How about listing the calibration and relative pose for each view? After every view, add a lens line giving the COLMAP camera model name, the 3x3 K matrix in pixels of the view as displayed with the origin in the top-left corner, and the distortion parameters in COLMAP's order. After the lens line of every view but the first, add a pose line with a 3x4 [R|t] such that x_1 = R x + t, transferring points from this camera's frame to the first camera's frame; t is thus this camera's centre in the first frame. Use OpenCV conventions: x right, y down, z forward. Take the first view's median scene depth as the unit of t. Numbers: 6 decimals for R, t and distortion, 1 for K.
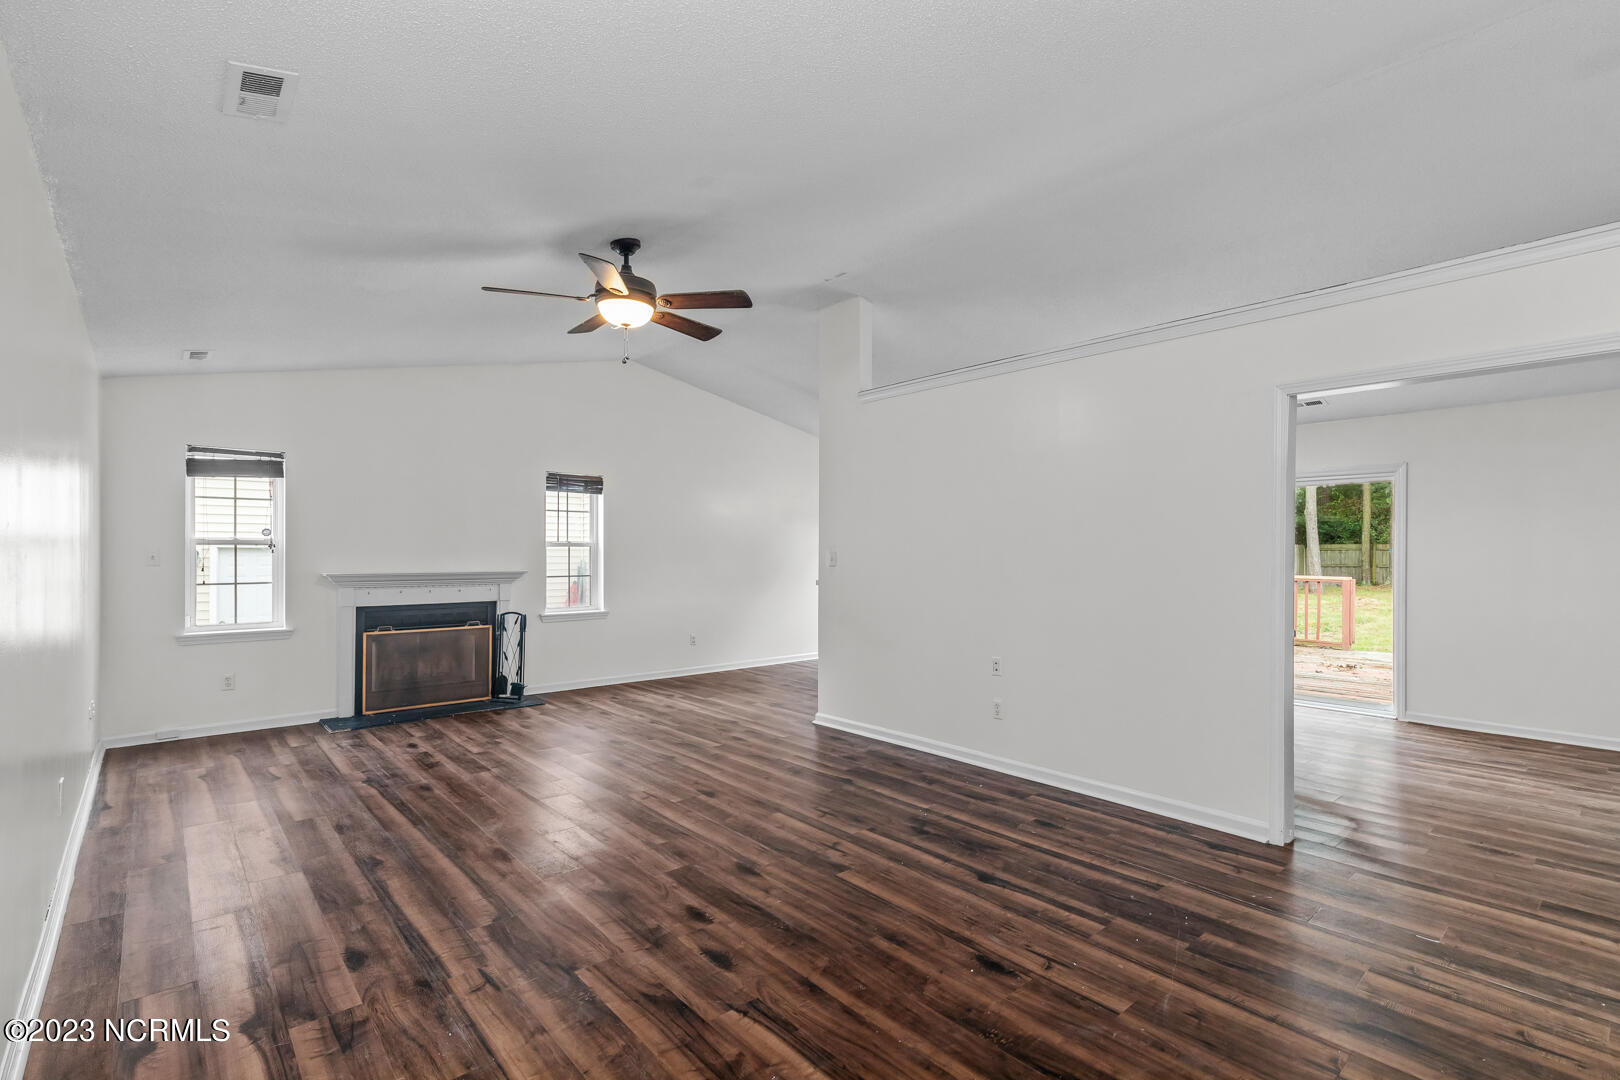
lens RADIAL K [[737.2, 0, 810.9], [0, 737.2, 545.6], [0, 0, 1]] dist [0.009283, -0.003234]
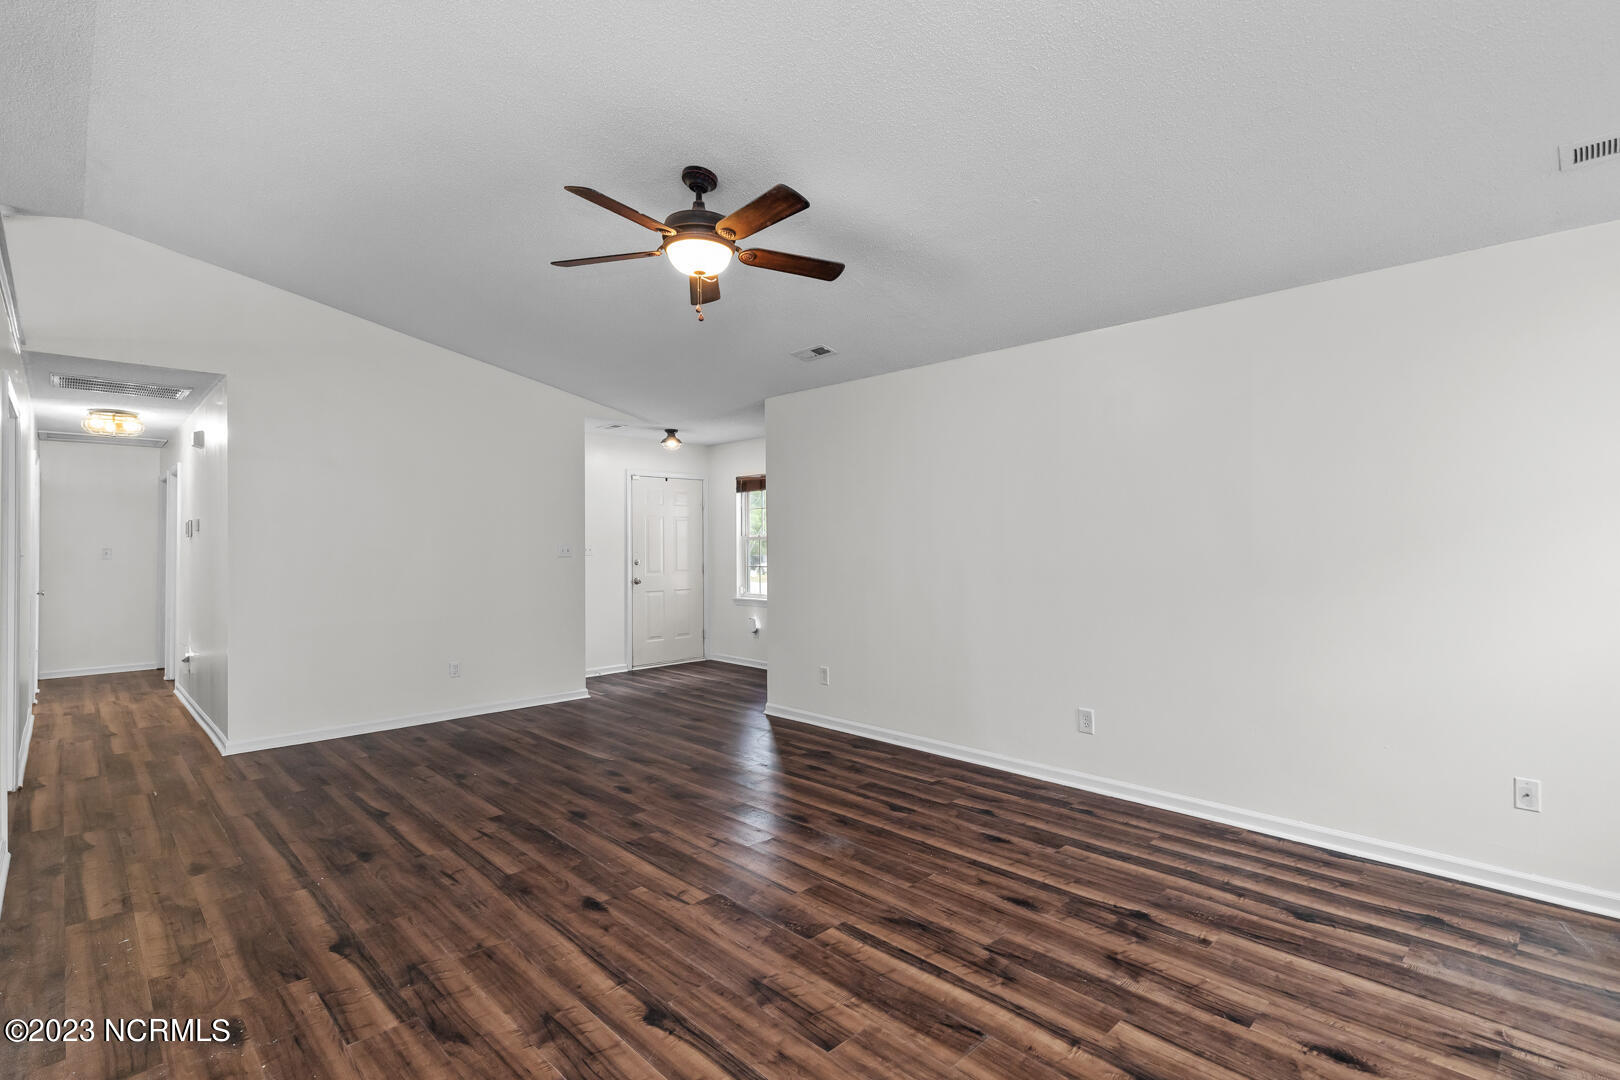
lens RADIAL K [[737.2, 0, 812.4], [0, 737.2, 542.4], [0, 0, 1]] dist [0.009283, -0.003234]
pose [[-0.998542, 0.003344, -0.053868, -0.350515], [0.003723, 0.999969, -0.006932, 0.009692], [0.053843, -0.007123, -0.998524, 1.937883]]
